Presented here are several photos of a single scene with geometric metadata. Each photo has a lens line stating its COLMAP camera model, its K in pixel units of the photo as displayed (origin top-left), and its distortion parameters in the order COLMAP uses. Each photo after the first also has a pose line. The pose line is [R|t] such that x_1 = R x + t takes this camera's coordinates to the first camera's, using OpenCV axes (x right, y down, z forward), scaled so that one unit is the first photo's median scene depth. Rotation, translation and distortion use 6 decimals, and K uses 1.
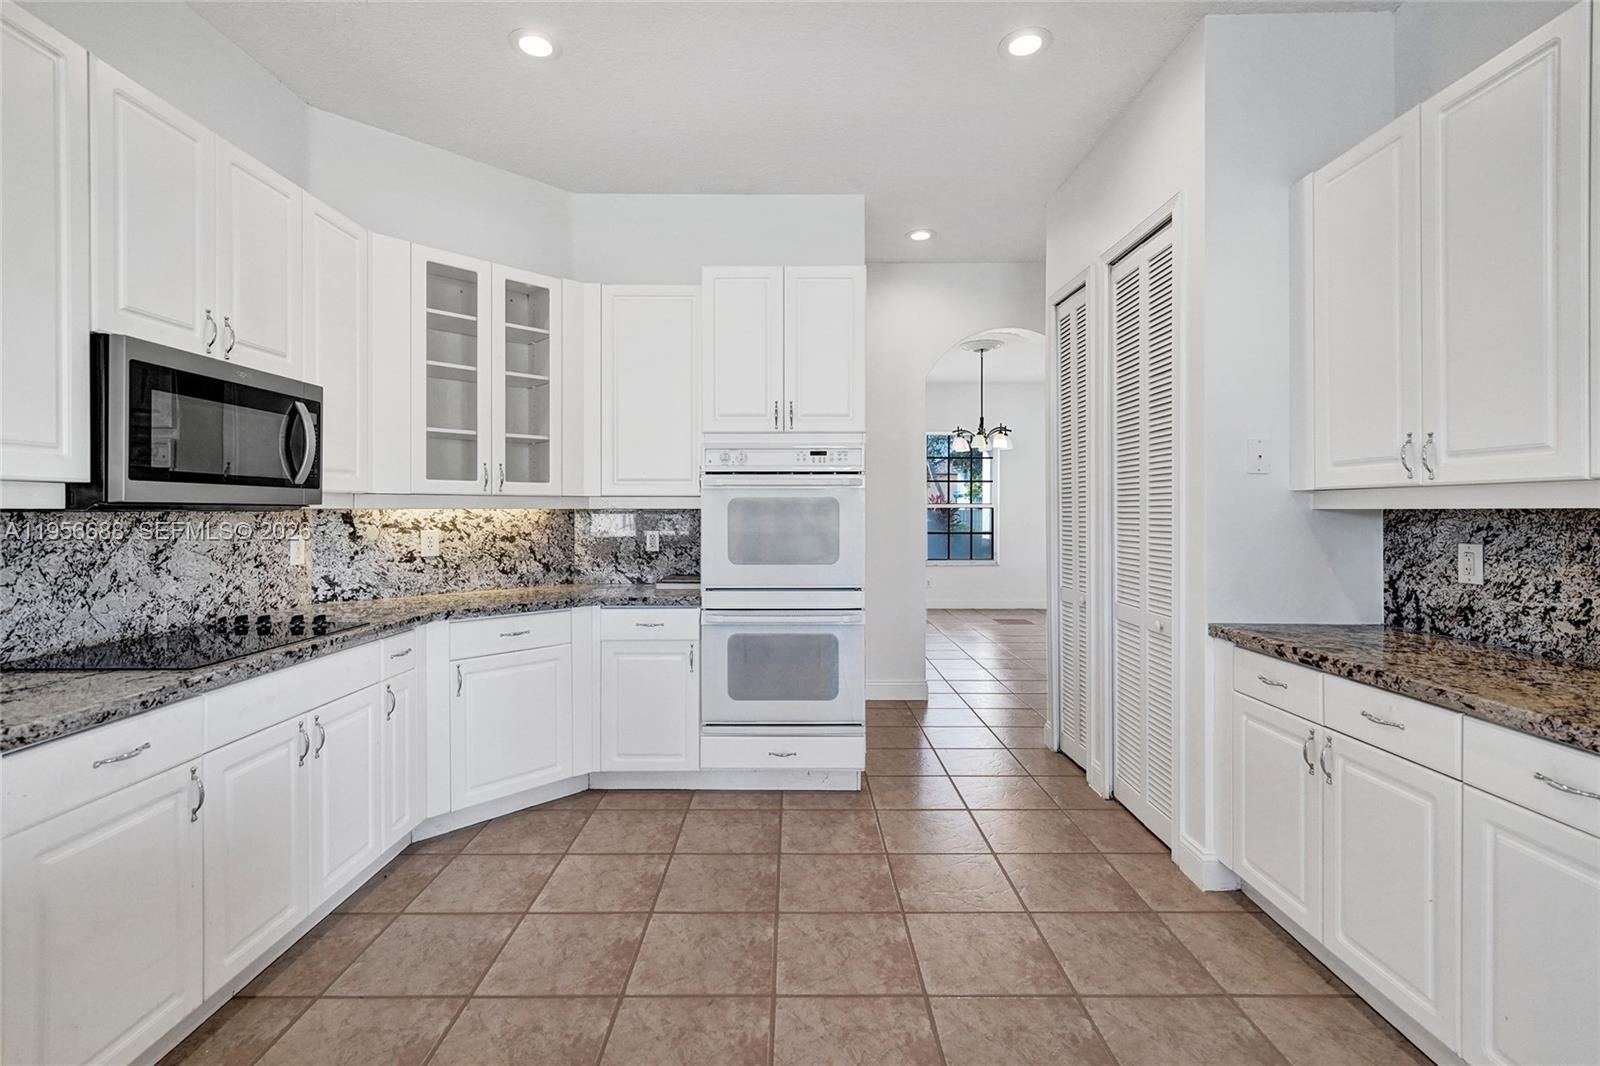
lens RADIAL K [[729.2, 0, 795.3], [0, 729.2, 520.7], [0, 0, 1]] dist [-0.009374, 0.000280]
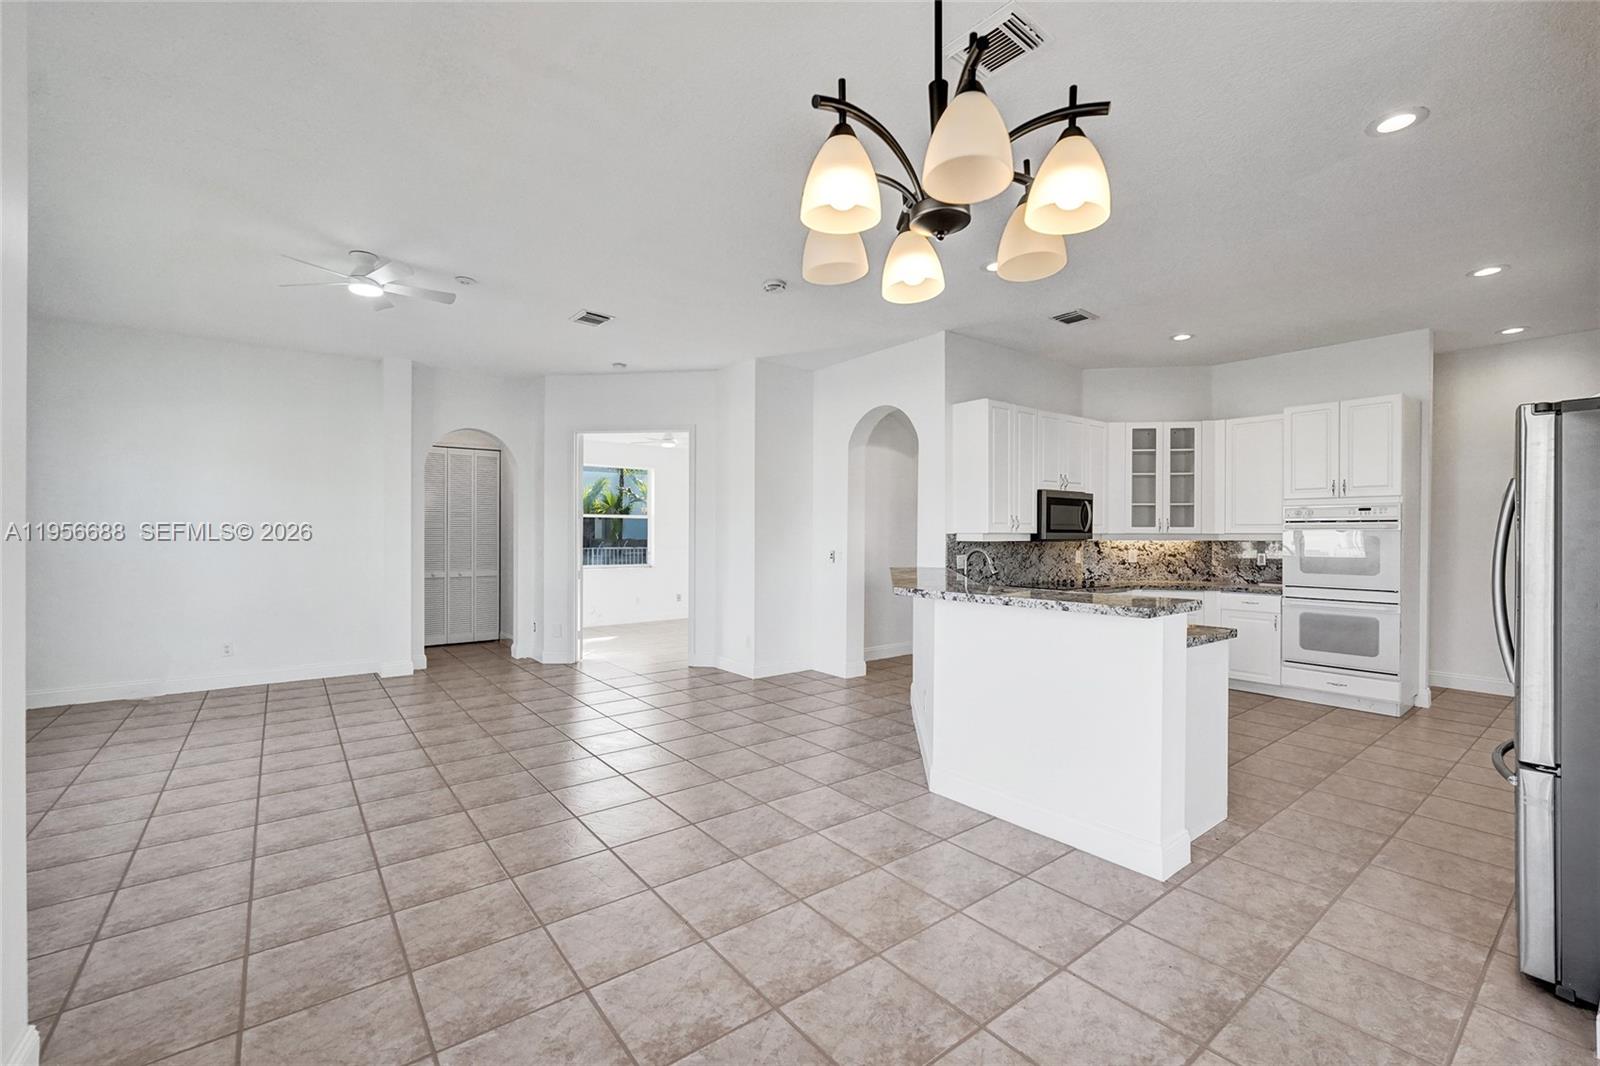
lens RADIAL K [[674.9, 0, 795.4], [0, 674.9, 535.7], [0, 0, 1]] dist [-0.019576, 0.004878]
pose [[0.604700, 0.005193, -0.796437, 0.467370], [-0.013926, 0.999895, -0.004054, -0.007399], [0.796332, 0.013543, 0.604708, -0.978320]]
